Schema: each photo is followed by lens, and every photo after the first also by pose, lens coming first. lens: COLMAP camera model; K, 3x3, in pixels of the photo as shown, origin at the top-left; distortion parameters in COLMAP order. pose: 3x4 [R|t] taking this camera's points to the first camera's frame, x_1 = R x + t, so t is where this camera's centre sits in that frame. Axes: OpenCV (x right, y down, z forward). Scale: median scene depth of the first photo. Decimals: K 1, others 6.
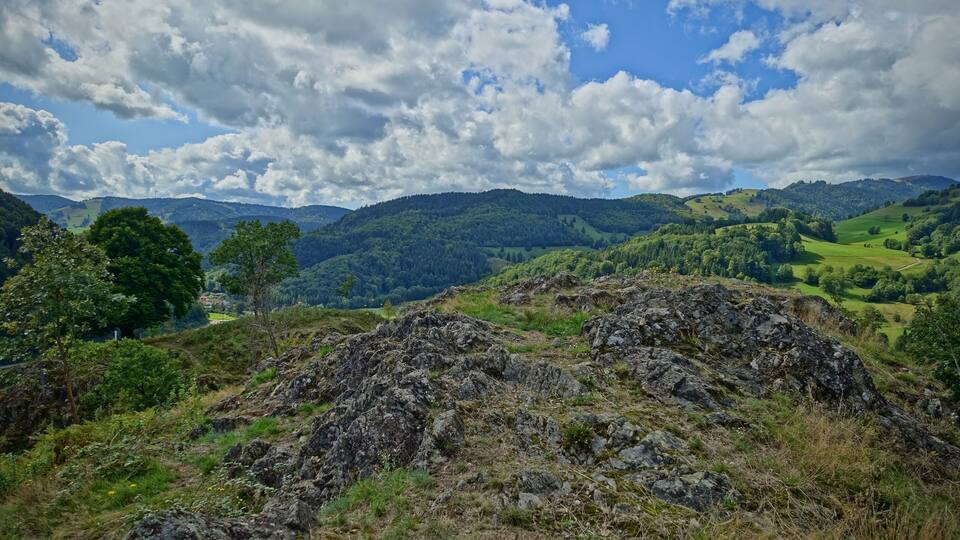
lens RADIAL K [[728.7, 0, 480.0], [0, 728.7, 270.0], [0, 0, 1]] dist [0.028955, -0.000258]
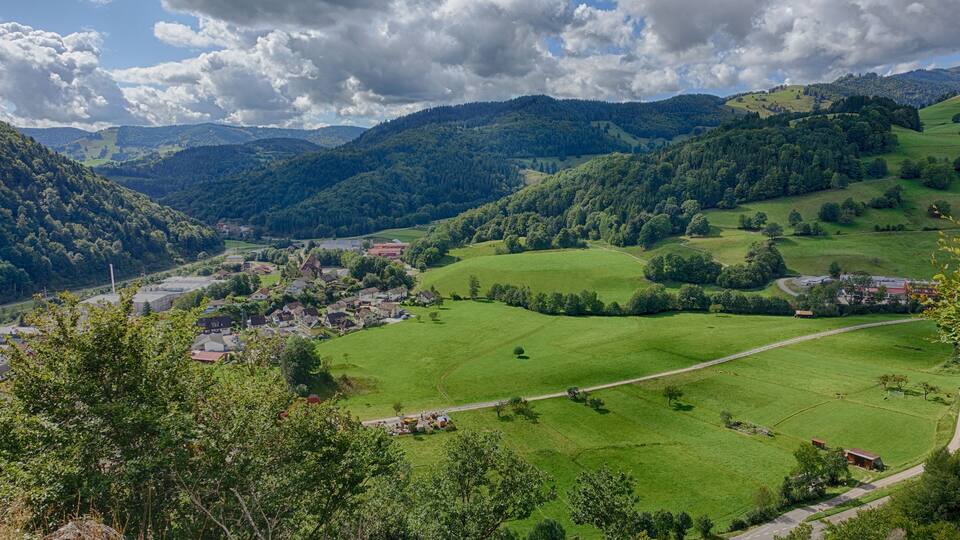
lens RADIAL K [[661.4, 0, 480.0], [0, 661.4, 270.0], [0, 0, 1]] dist [0.002551, -0.000811]
pose [[0.999077, -0.038121, -0.019822, -0.027876], [0.040162, 0.992494, 0.115514, 0.010839], [0.015269, -0.116203, 0.993108, 0.145678]]
